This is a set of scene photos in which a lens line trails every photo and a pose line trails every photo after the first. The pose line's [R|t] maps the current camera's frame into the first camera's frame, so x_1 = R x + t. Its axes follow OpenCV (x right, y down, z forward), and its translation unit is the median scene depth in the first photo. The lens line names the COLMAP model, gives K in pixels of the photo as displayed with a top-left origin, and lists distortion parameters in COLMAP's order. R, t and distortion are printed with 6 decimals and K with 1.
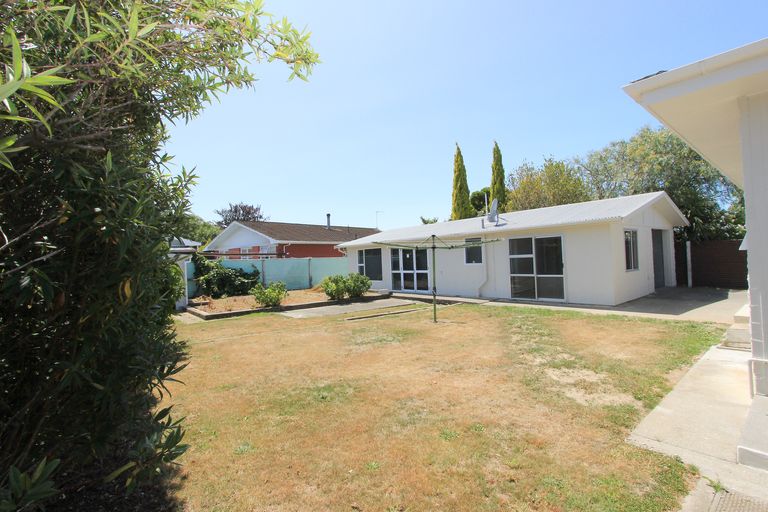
lens RADIAL K [[358.1, 0, 384.0], [0, 358.1, 256.0], [0, 0, 1]] dist [-0.002158, 0.000287]
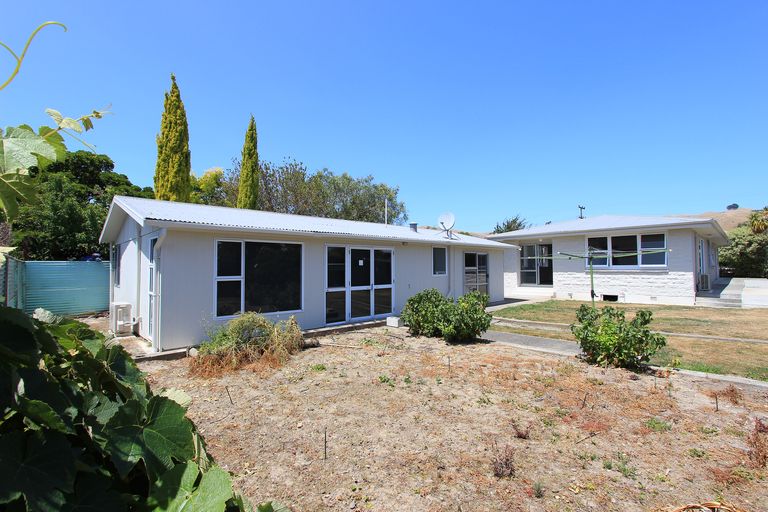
lens RADIAL K [[358.1, 0, 384.0], [0, 358.1, 256.0], [0, 0, 1]] dist [-0.002158, 0.000287]
pose [[-0.116684, 0.067516, 0.990872, -0.574196], [-0.000629, 0.997681, -0.068054, 0.032040], [-0.993169, -0.008564, -0.116371, 1.079248]]
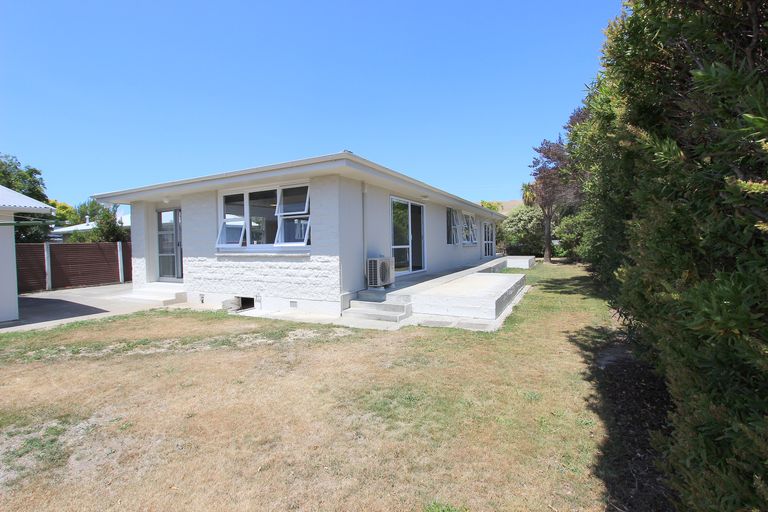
lens RADIAL K [[358.1, 0, 384.0], [0, 358.1, 256.0], [0, 0, 1]] dist [-0.002158, 0.000287]
pose [[-0.410046, 0.015499, 0.911933, -0.257516], [0.020017, 0.999768, -0.007991, 0.016925], [-0.911845, 0.014978, -0.410261, 0.389998]]
